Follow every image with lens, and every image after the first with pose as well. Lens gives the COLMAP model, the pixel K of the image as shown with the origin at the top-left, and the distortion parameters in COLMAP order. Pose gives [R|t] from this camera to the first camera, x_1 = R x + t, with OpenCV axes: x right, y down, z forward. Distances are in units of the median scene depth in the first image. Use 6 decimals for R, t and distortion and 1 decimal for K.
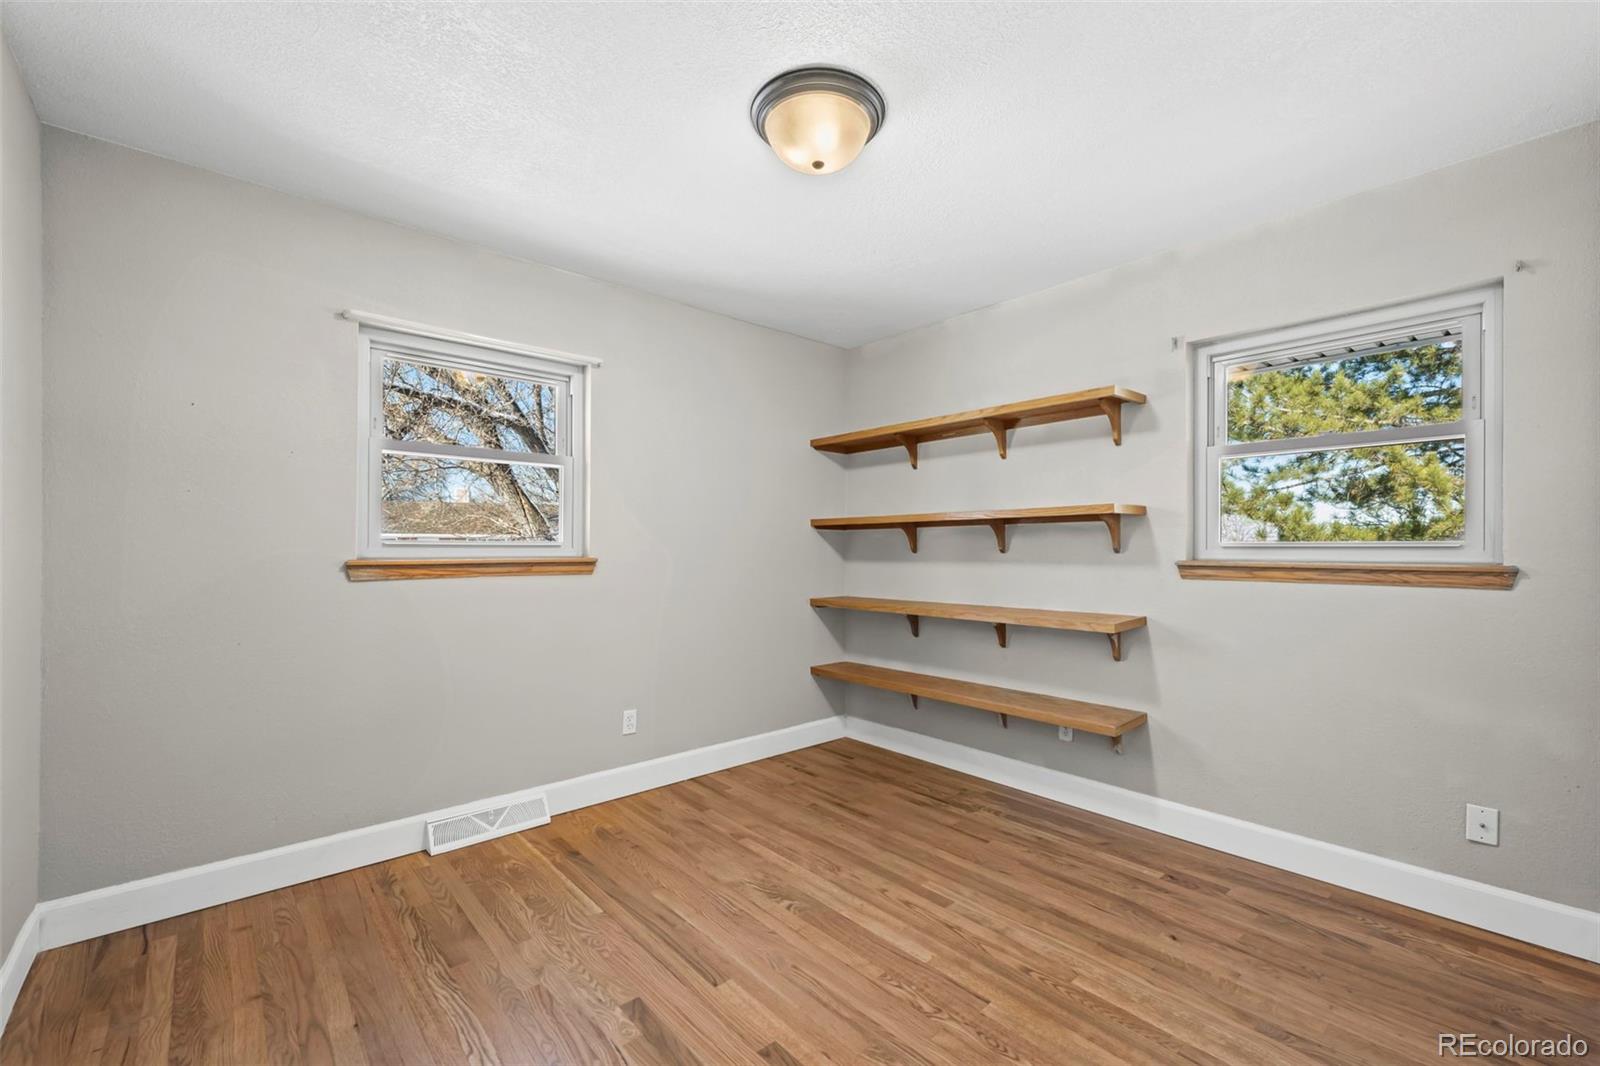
lens RADIAL K [[648.7, 0, 800.3], [0, 648.7, 542.3], [0, 0, 1]] dist [0.001778, 0.000171]
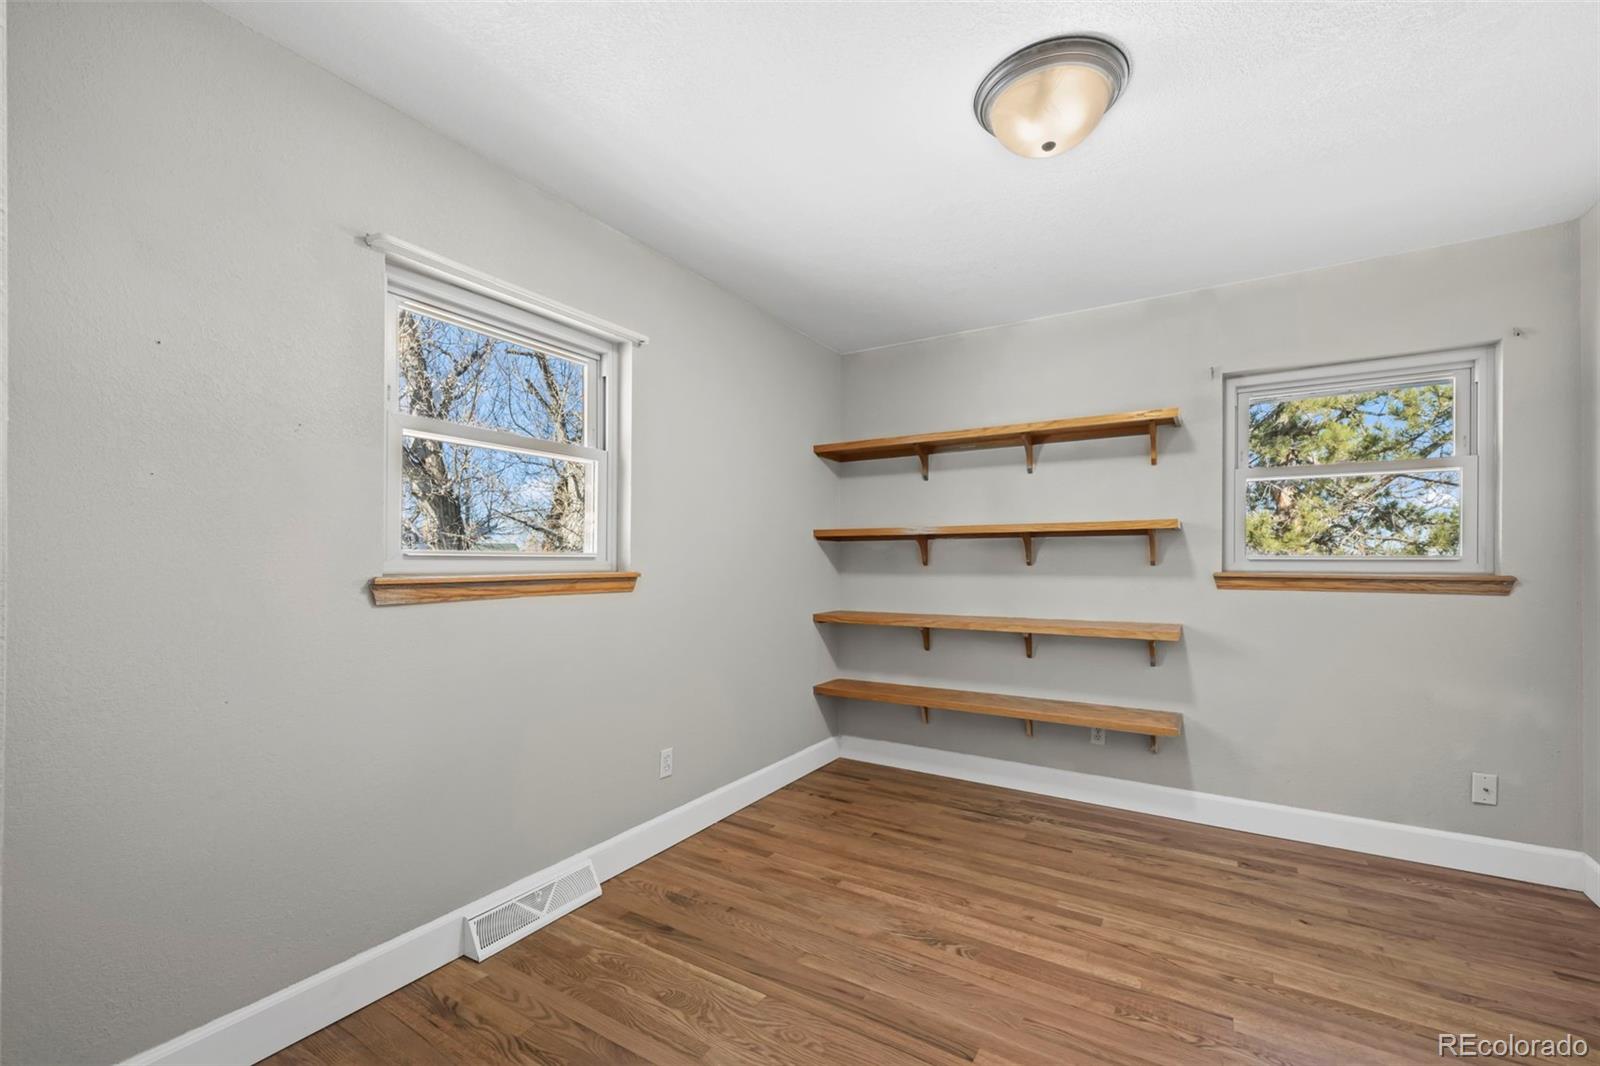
lens RADIAL K [[649.5, 0, 798.8], [0, 649.5, 554.5], [0, 0, 1]] dist [0.001387, 0.000339]
pose [[0.959515, 0.003032, 0.281640, -0.395774], [-0.003316, 0.999994, 0.000533, -0.000095], [-0.281637, -0.001446, 0.959520, 0.146804]]
